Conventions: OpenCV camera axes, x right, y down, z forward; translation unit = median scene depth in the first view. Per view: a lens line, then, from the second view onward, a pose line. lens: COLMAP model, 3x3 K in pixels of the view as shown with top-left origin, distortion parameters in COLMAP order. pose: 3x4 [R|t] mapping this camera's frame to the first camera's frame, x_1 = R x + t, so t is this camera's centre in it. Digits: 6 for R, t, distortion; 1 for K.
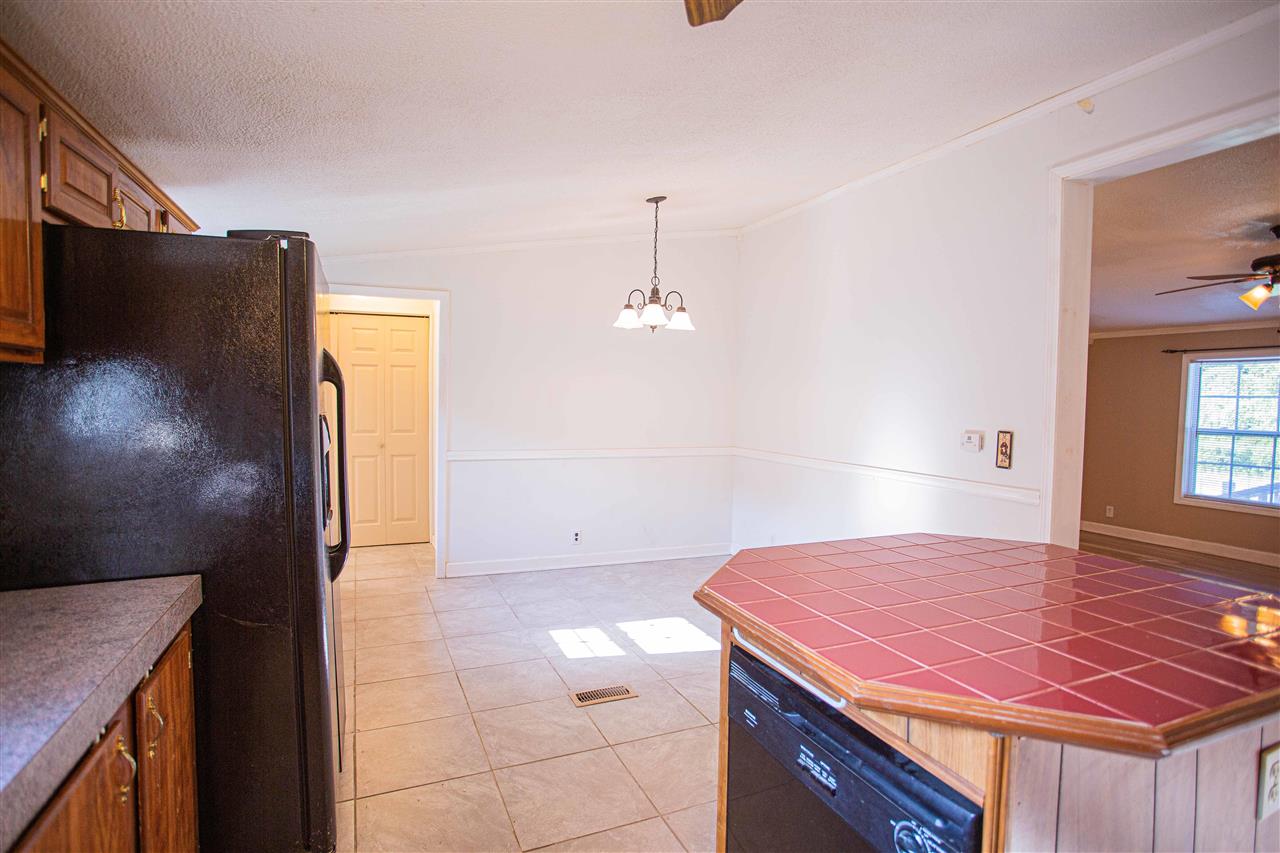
lens RADIAL K [[655.8, 0, 638.1], [0, 655.8, 427.5], [0, 0, 1]] dist [-0.037742, 0.005261]
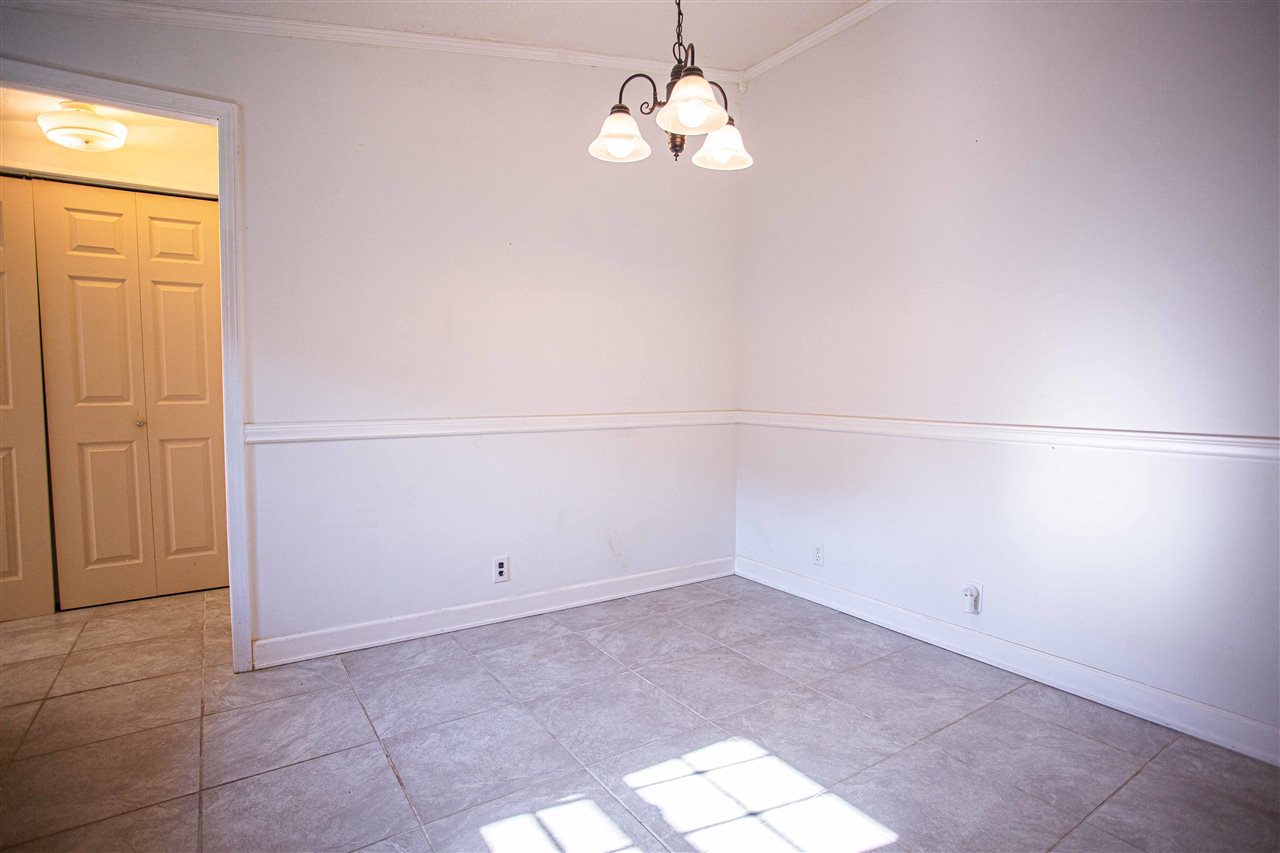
lens RADIAL K [[655.8, 0, 641.5], [0, 655.8, 429.9], [0, 0, 1]] dist [-0.037742, 0.005261]
pose [[0.982490, -0.028300, 0.184155, -0.083057], [0.023395, 0.999313, 0.028753, 0.033686], [-0.184842, -0.023941, 0.982477, 0.456306]]
